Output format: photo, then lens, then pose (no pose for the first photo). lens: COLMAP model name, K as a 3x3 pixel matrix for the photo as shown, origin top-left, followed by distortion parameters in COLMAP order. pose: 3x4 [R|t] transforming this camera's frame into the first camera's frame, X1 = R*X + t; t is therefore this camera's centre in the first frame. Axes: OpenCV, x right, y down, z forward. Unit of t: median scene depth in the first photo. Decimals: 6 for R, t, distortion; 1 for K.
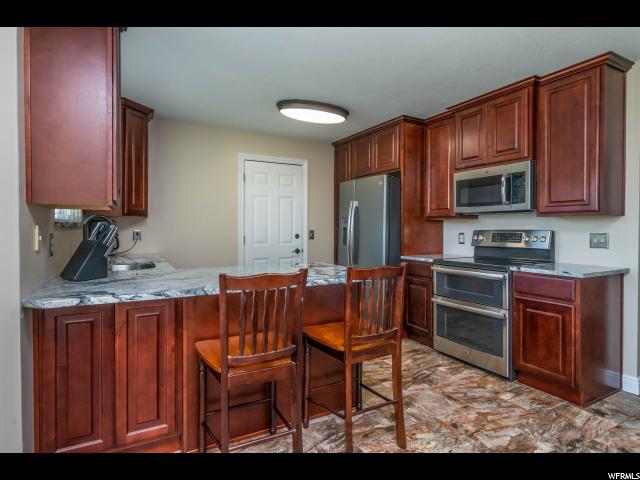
lens RADIAL K [[345.3, 0, 324.0], [0, 345.3, 229.2], [0, 0, 1]] dist [-0.001238, 0.000315]
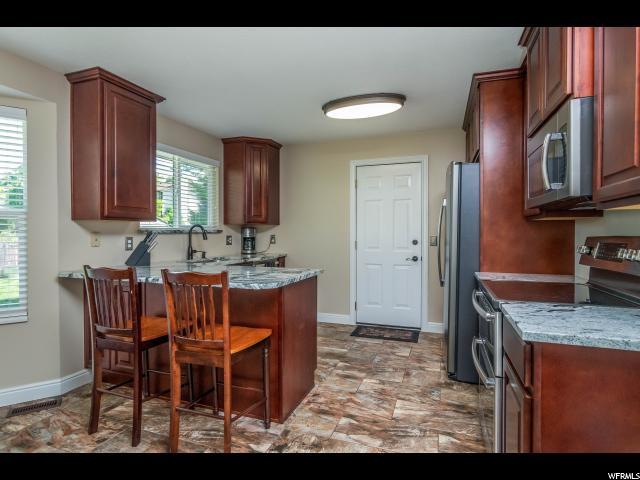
lens RADIAL K [[345.3, 0, 324.0], [0, 345.3, 229.2], [0, 0, 1]] dist [-0.001238, 0.000315]
pose [[0.674420, -0.006663, -0.738318, 0.560168], [-0.004729, 0.999900, -0.013343, -0.001228], [0.738333, 0.012491, 0.674321, 0.289827]]
